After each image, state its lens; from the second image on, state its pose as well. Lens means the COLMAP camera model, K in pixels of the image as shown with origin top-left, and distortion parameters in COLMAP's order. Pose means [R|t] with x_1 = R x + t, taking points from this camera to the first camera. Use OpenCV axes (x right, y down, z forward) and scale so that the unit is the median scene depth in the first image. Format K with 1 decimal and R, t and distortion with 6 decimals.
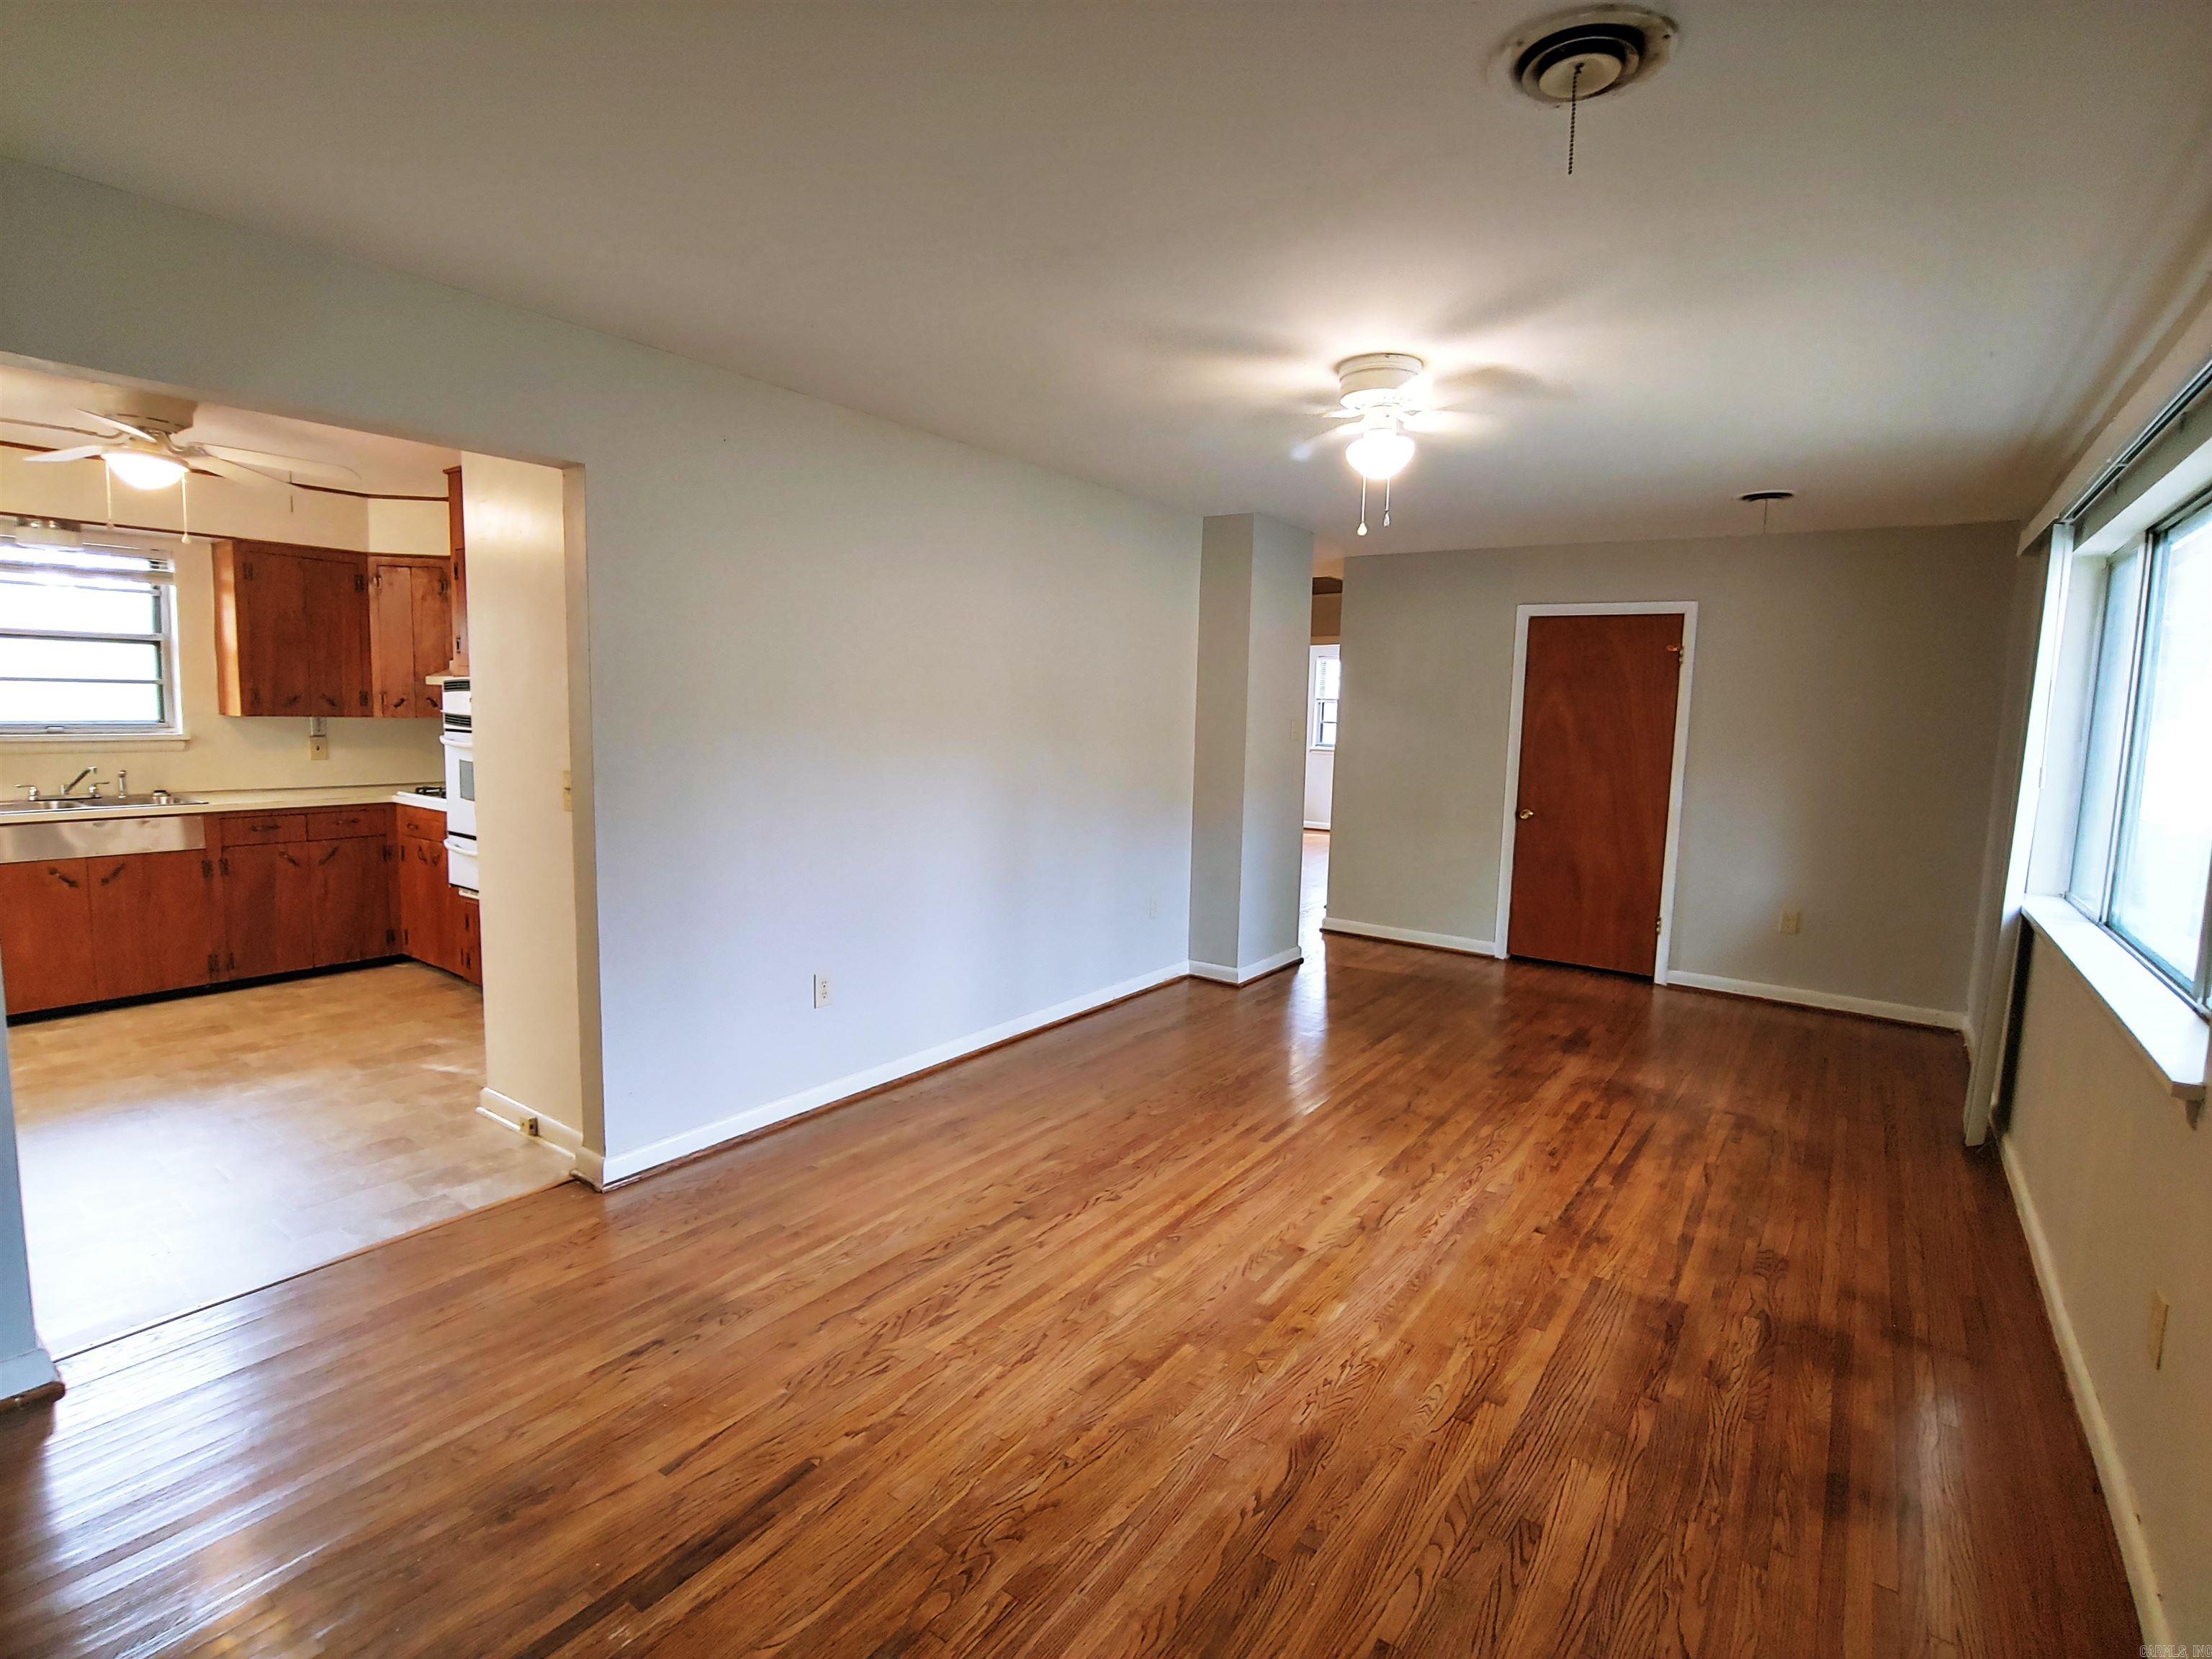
lens RADIAL K [[1059.9, 0, 1114.5], [0, 1059.9, 814.6], [0, 0, 1]] dist [-0.019717, -0.000995]
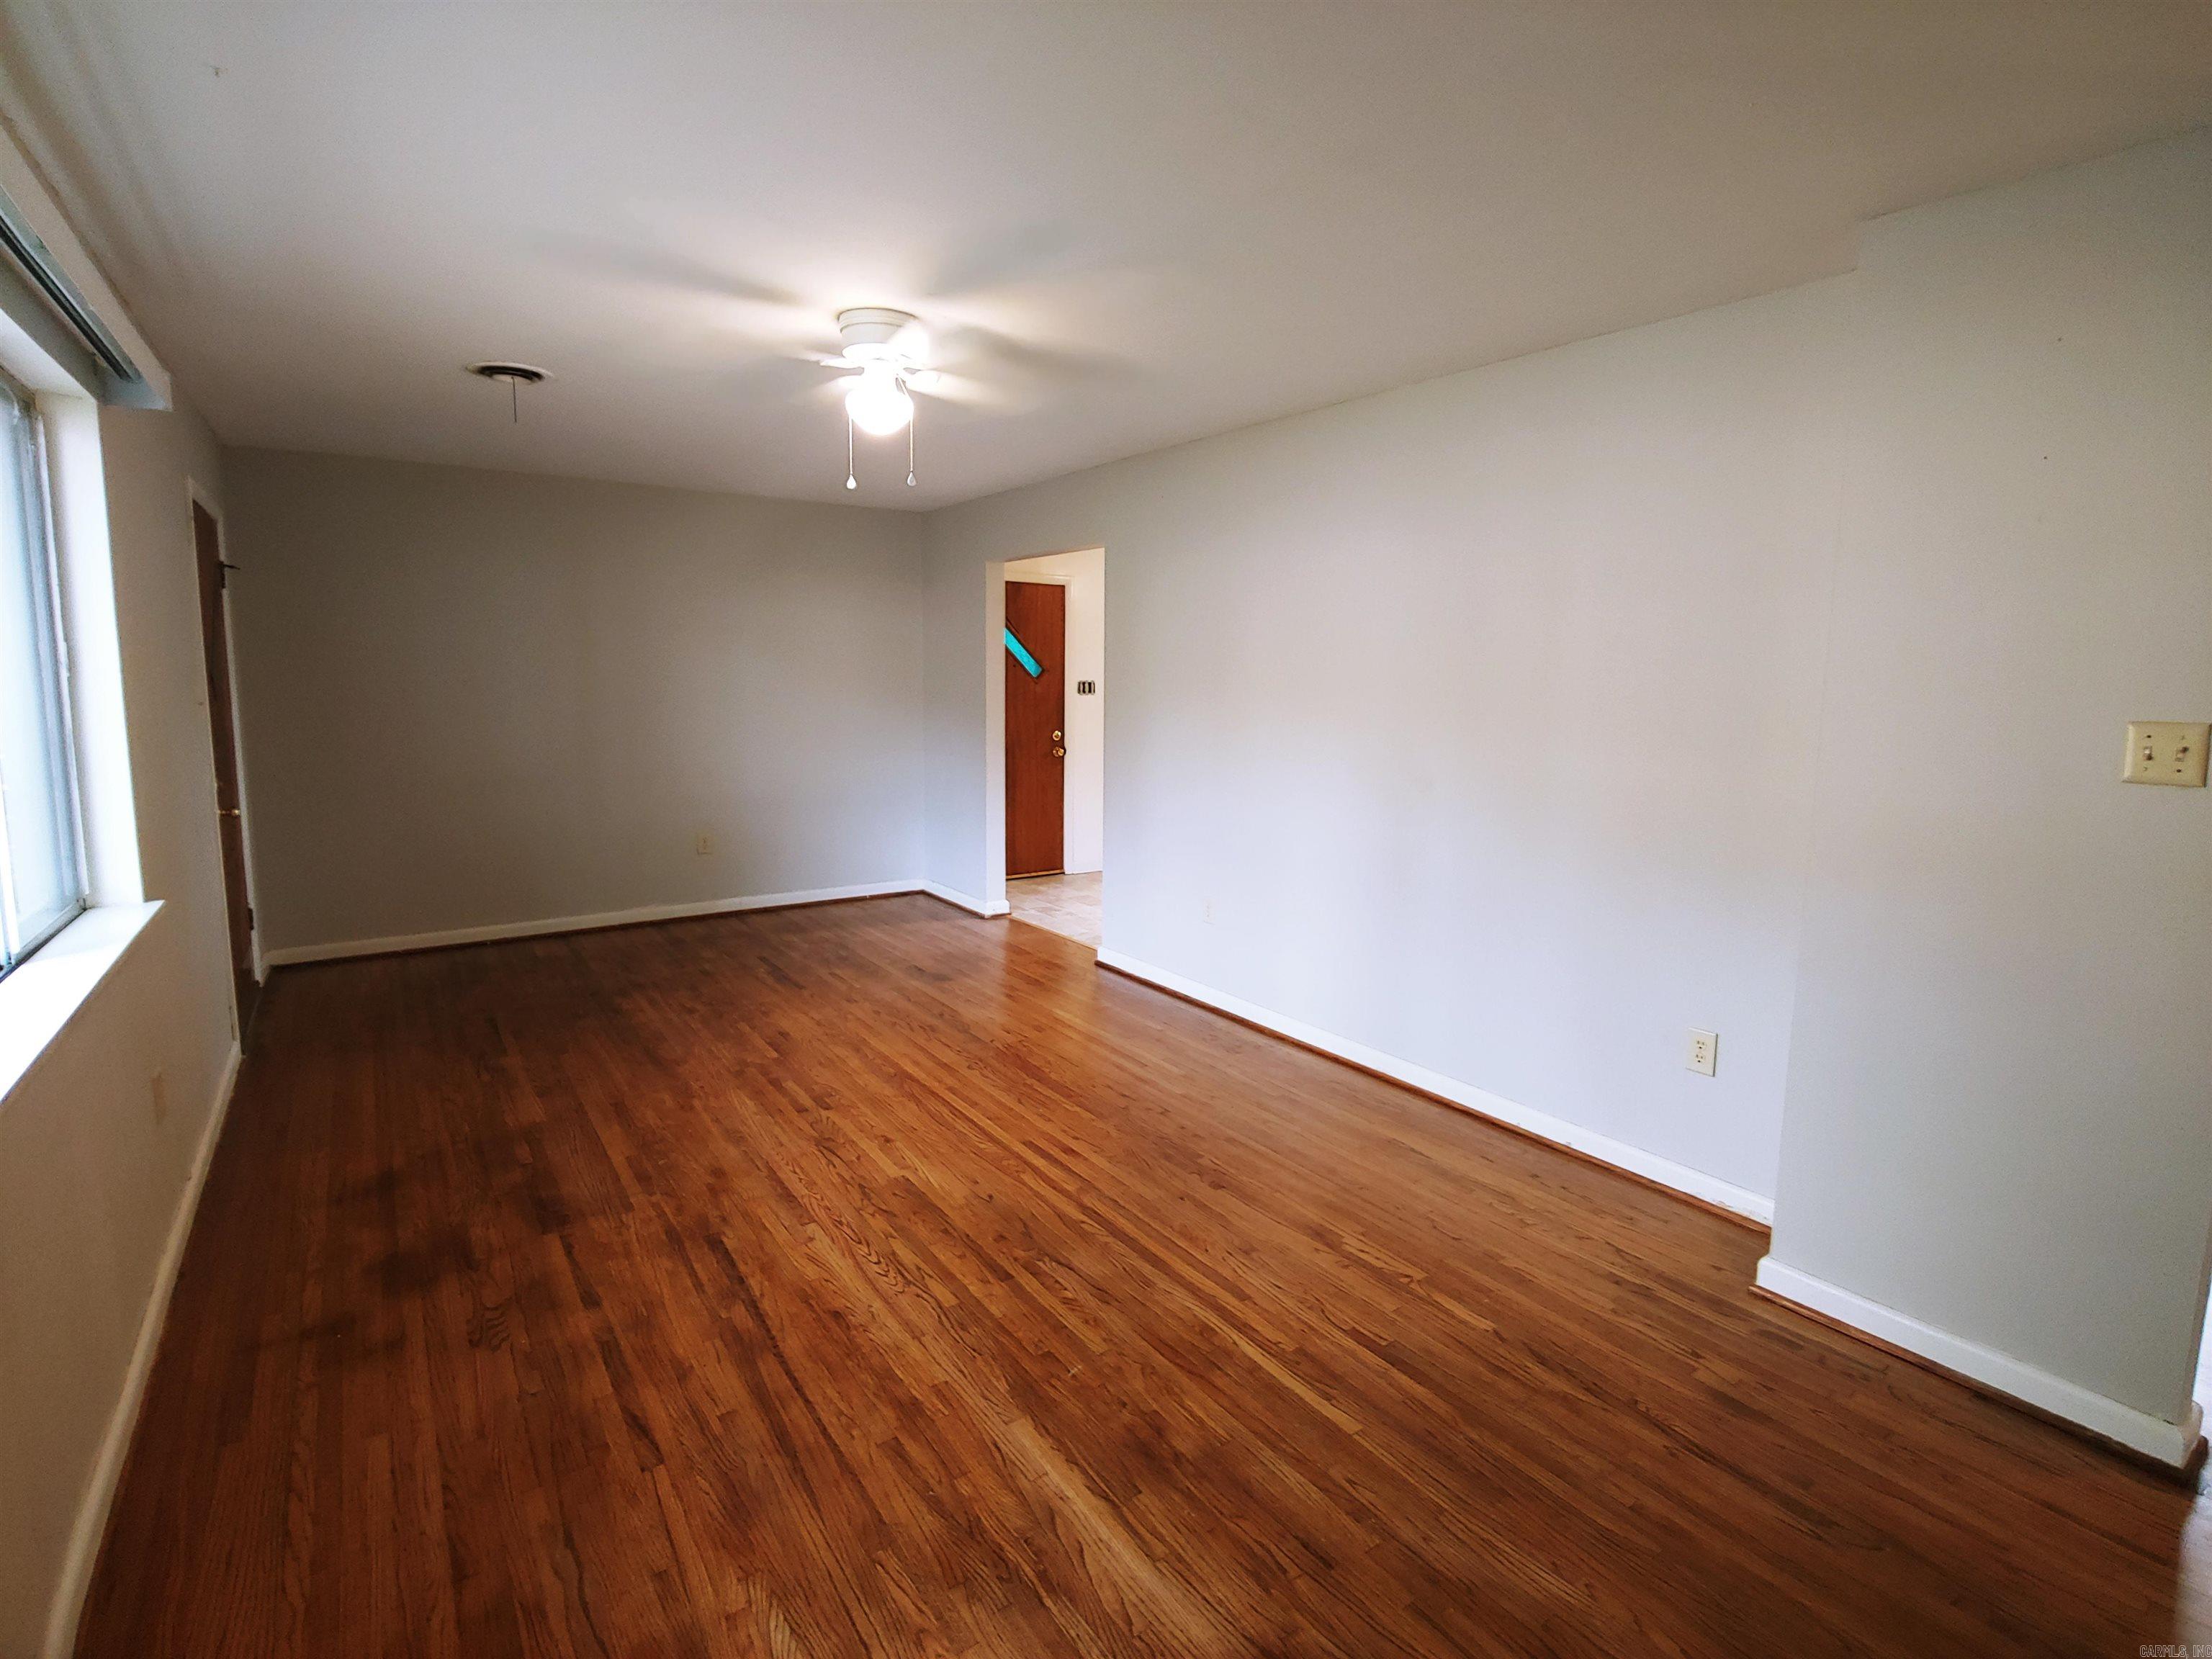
lens RADIAL K [[1059.9, 0, 1126.8], [0, 1059.9, 821.9], [0, 0, 1]] dist [-0.019717, -0.000995]
pose [[-0.320339, 0.101960, -0.941800, 1.151973], [-0.121306, 0.981591, 0.147528, -0.136484], [0.939504, 0.161505, -0.302073, 1.589662]]
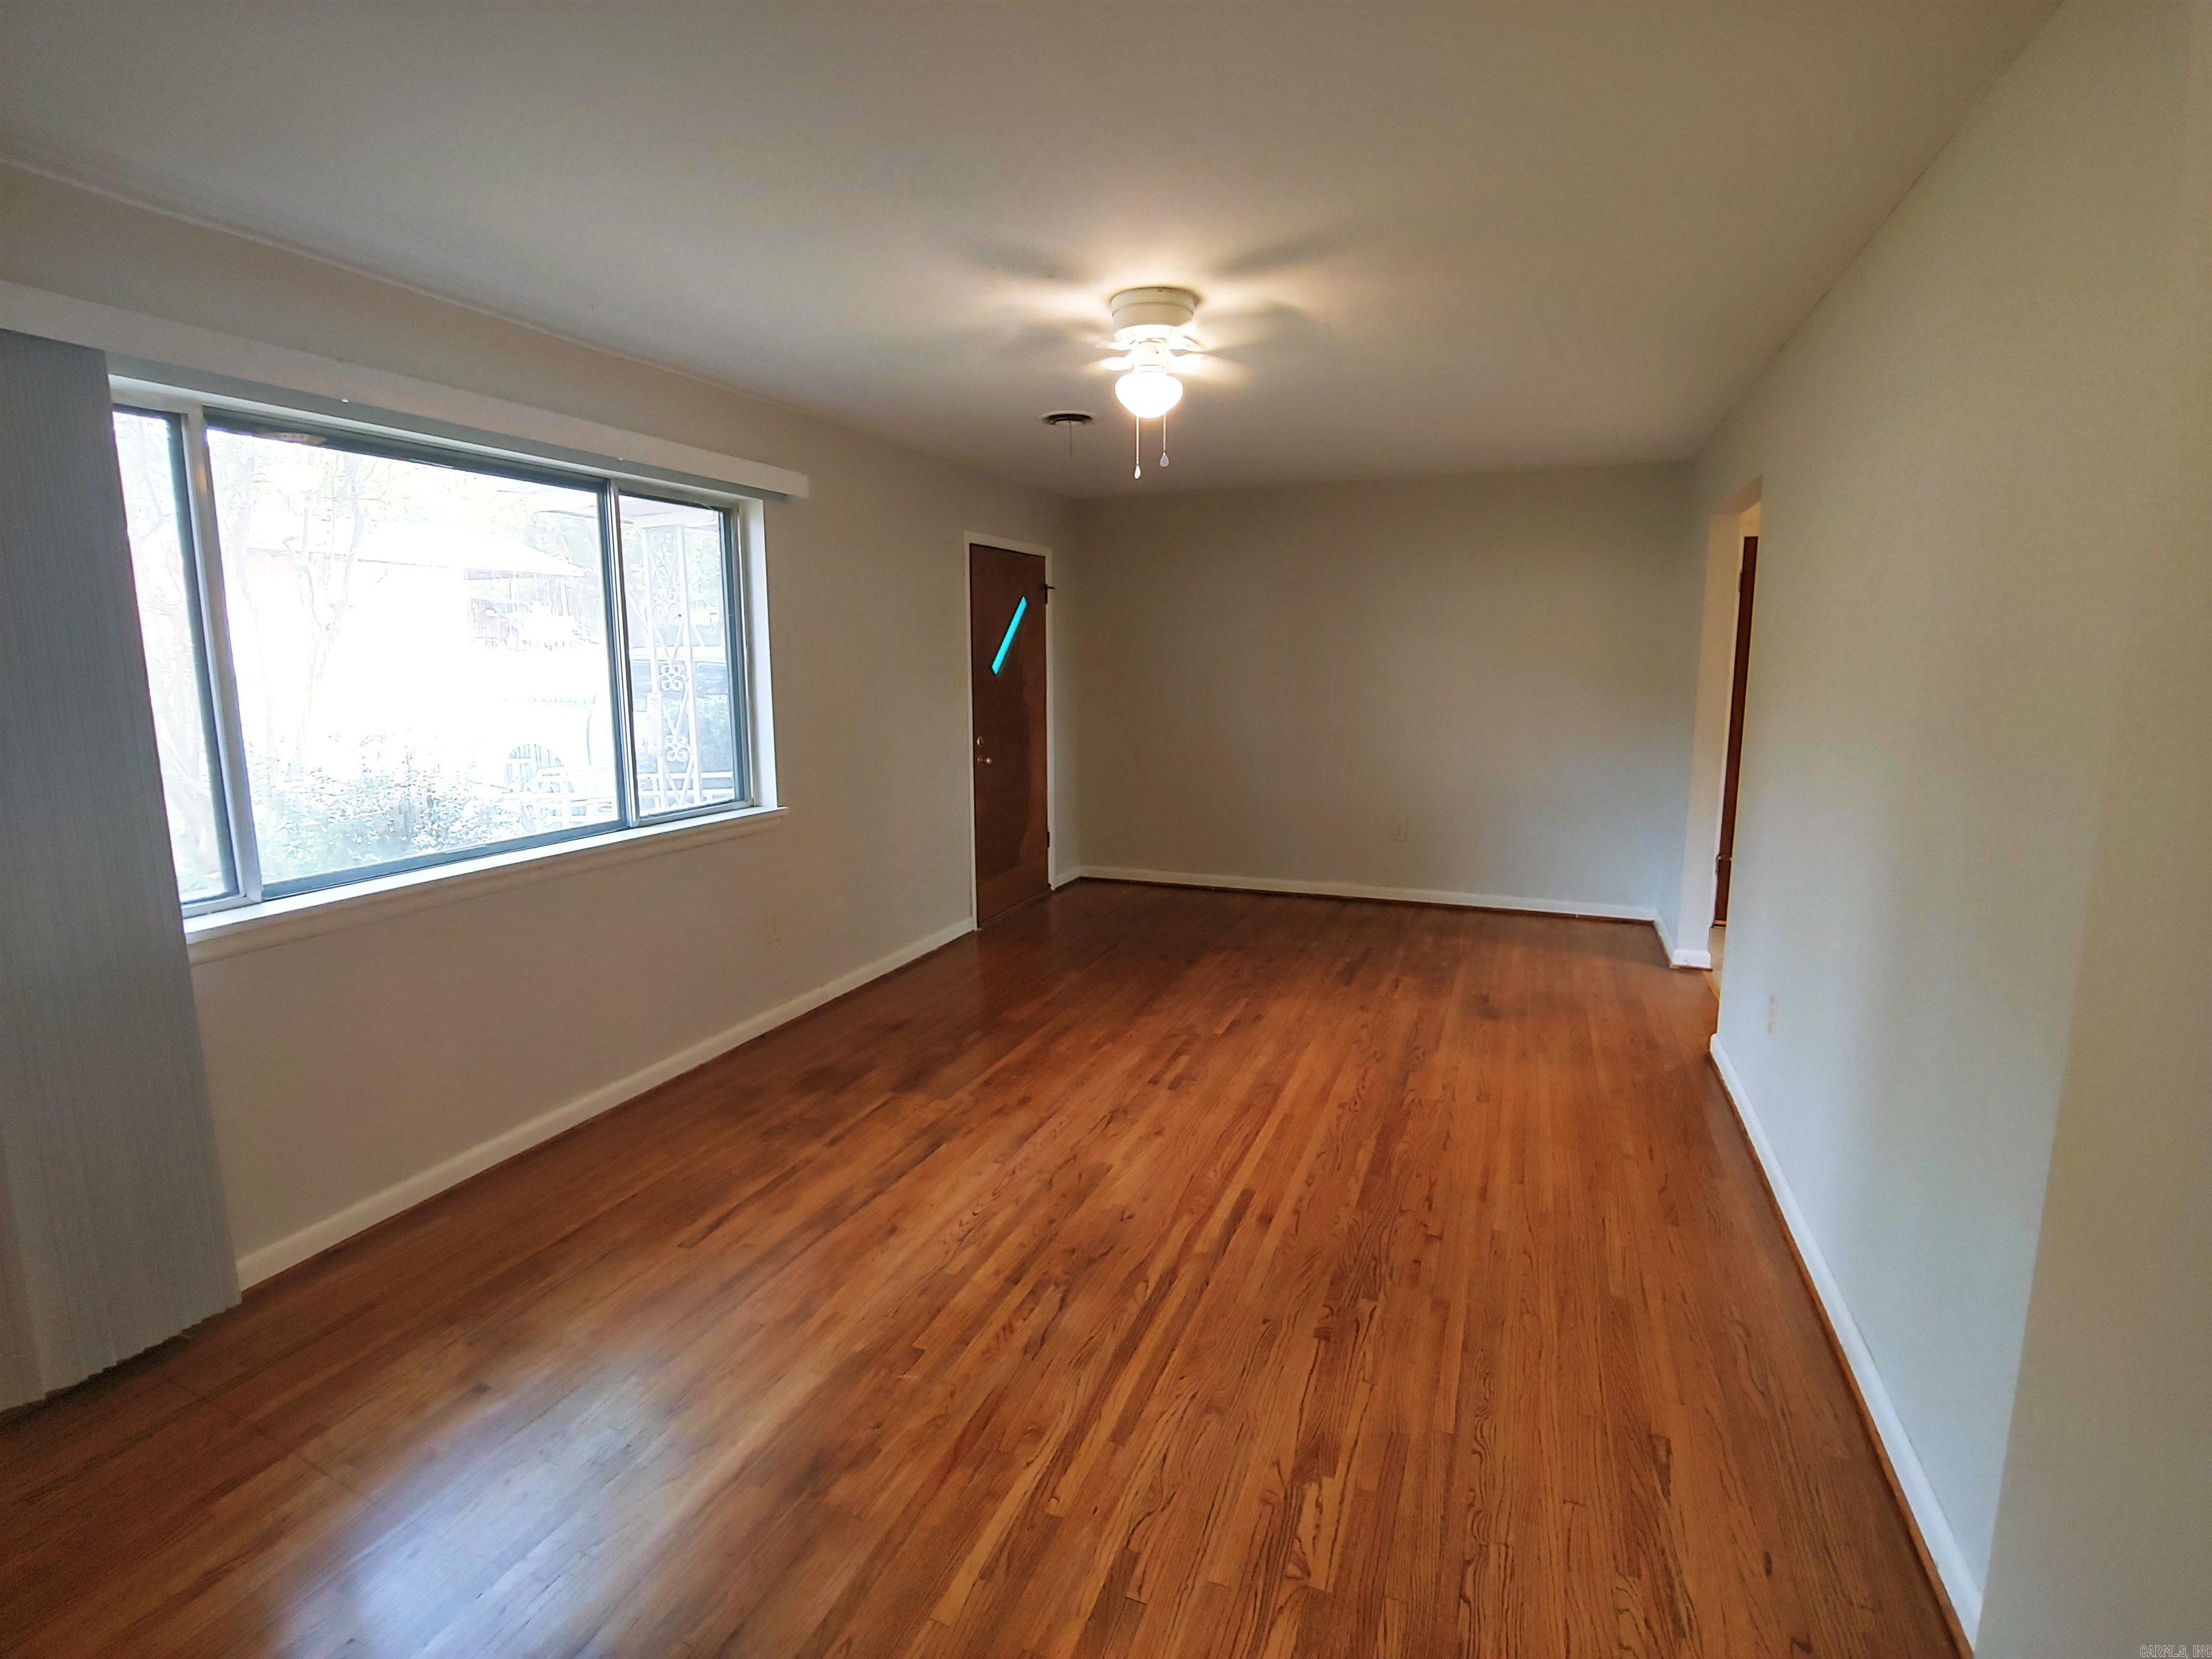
lens RADIAL K [[1059.9, 0, 1106.2], [0, 1059.9, 820.6], [0, 0, 1]] dist [-0.019717, -0.000995]
pose [[-0.971610, 0.014271, -0.236159, 0.526730], [-0.046280, 0.967431, 0.248867, -0.201295], [0.232019, 0.252731, -0.939305, 2.015896]]
